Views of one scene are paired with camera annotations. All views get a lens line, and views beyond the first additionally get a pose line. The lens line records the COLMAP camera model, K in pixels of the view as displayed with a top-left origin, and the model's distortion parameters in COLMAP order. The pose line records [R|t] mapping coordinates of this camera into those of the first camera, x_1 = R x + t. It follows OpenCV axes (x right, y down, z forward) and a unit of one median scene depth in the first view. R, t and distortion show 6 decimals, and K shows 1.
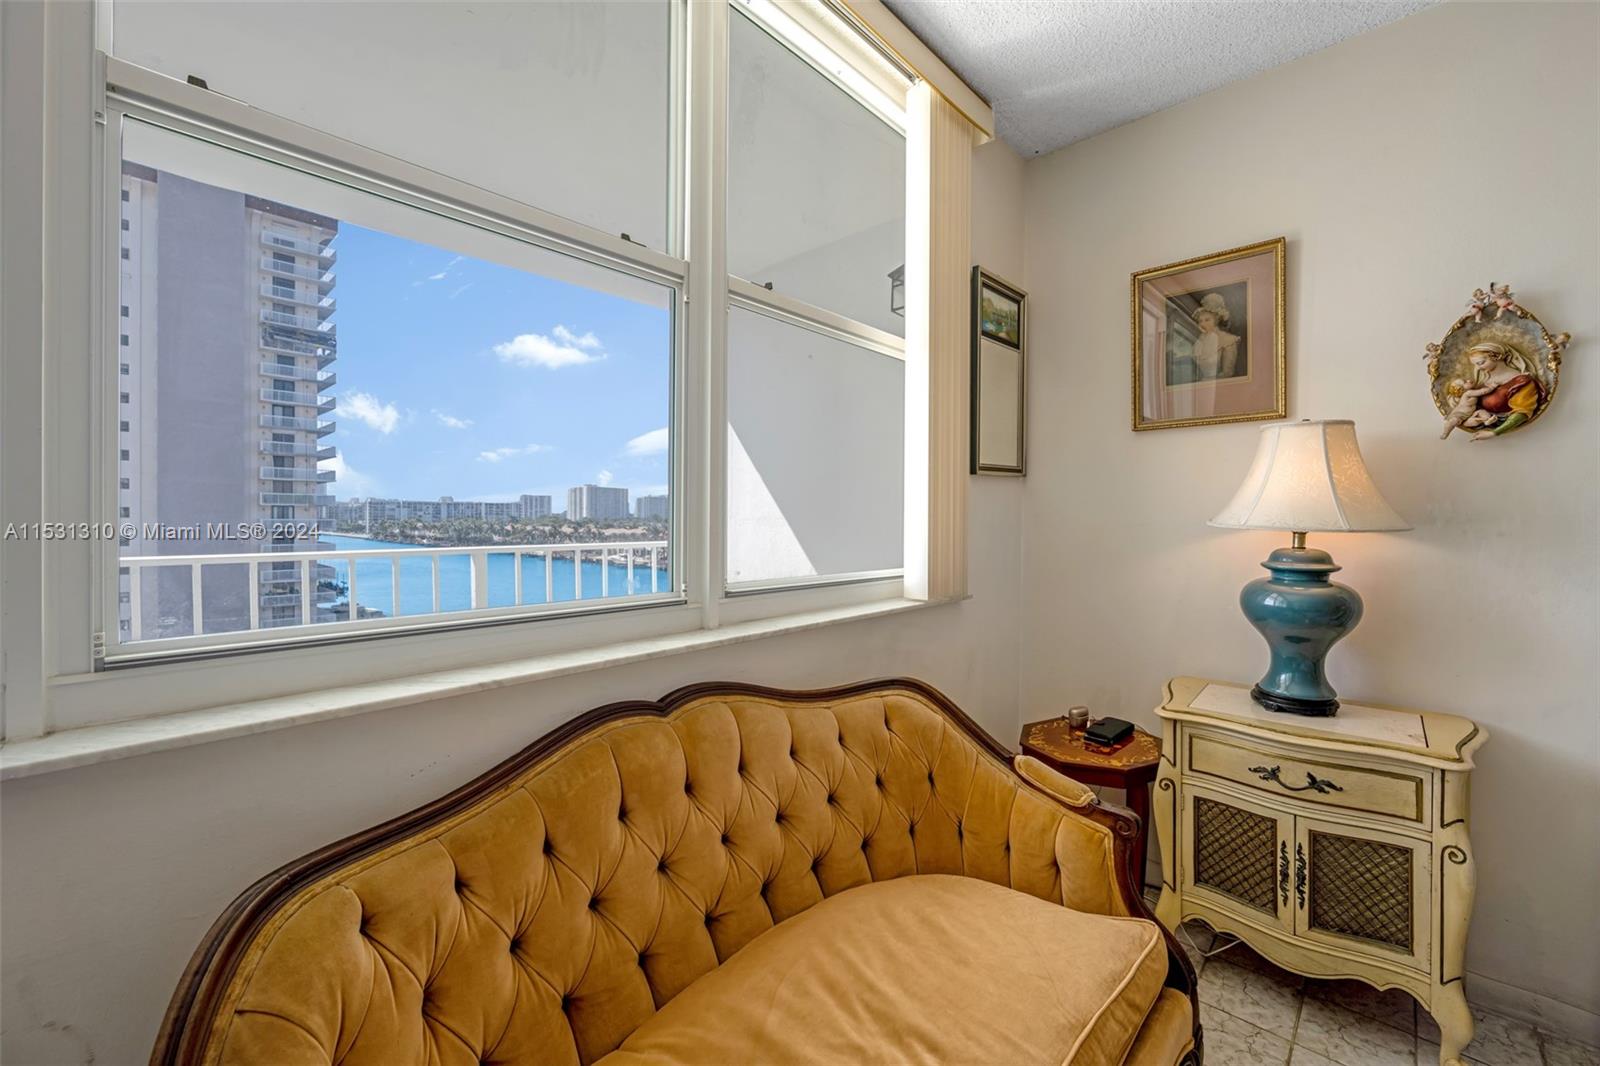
lens RADIAL K [[646.8, 0, 804.4], [0, 646.8, 523.1], [0, 0, 1]] dist [-0.002413, 0.000076]
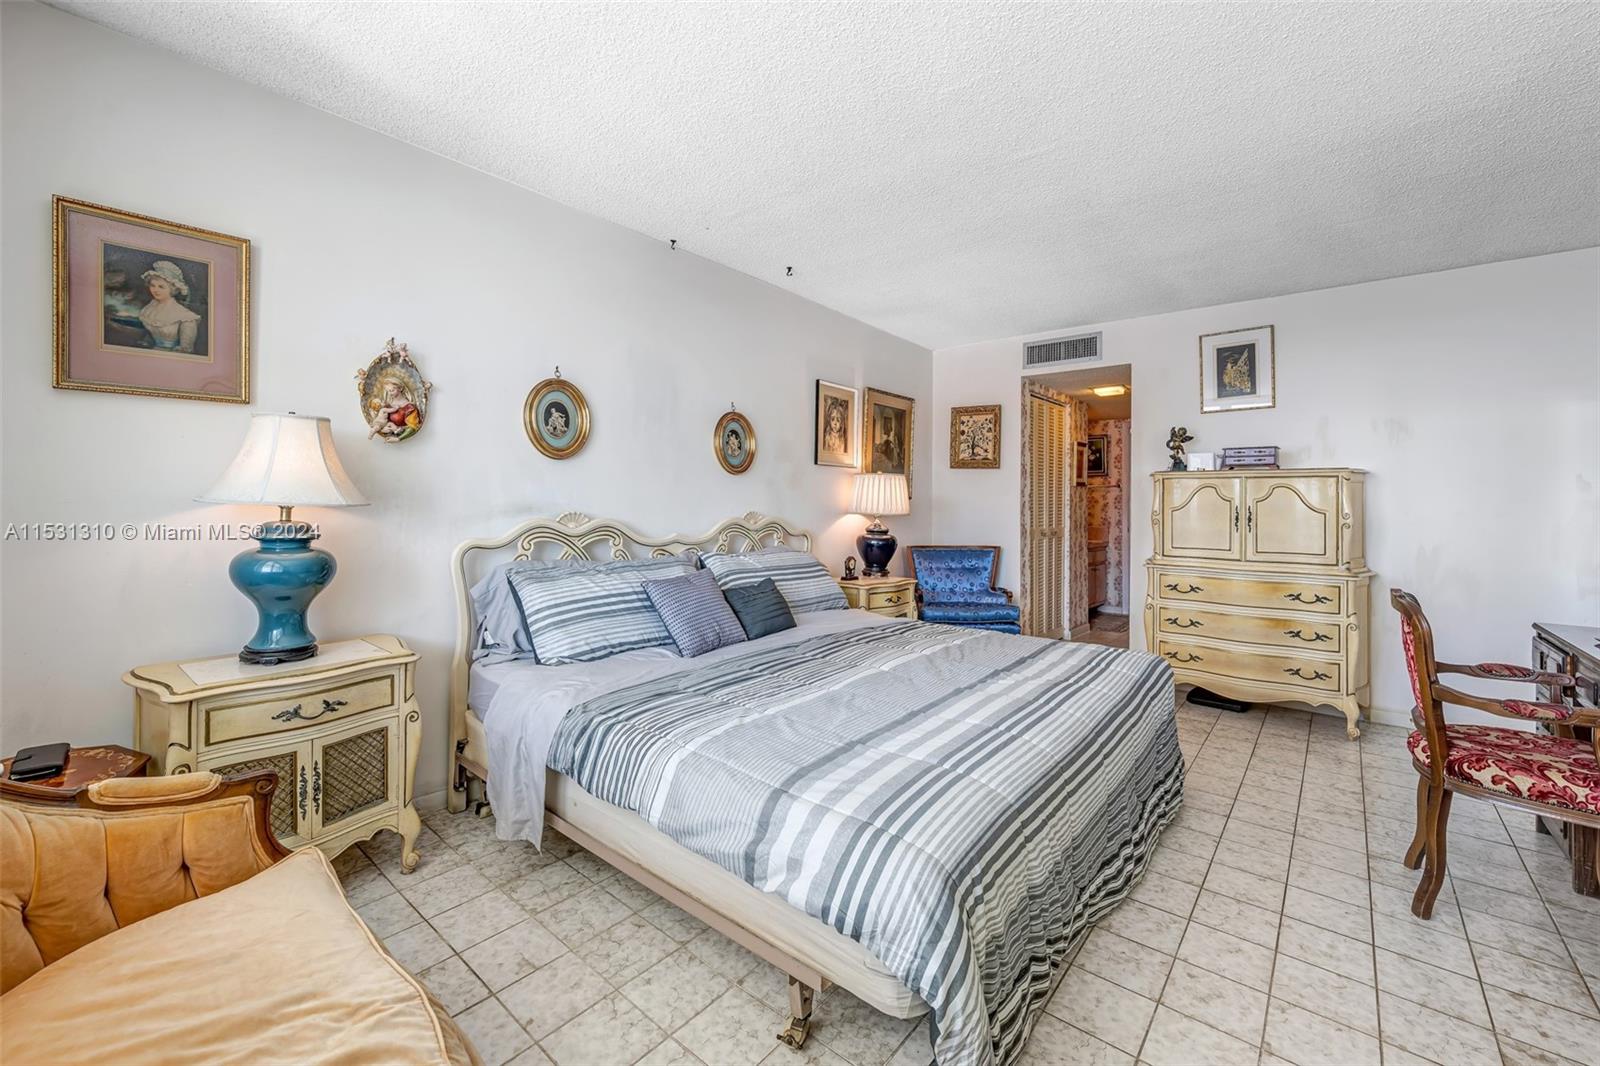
lens RADIAL K [[654.1, 0, 804.7], [0, 654.1, 499.3], [0, 0, 1]] dist [-0.006398, 0.000765]
pose [[-0.050846, -0.000598, 0.998706, -0.491225], [0.003558, 0.999993, 0.000780, 0.002520], [-0.998700, 0.003593, -0.050843, 0.130447]]
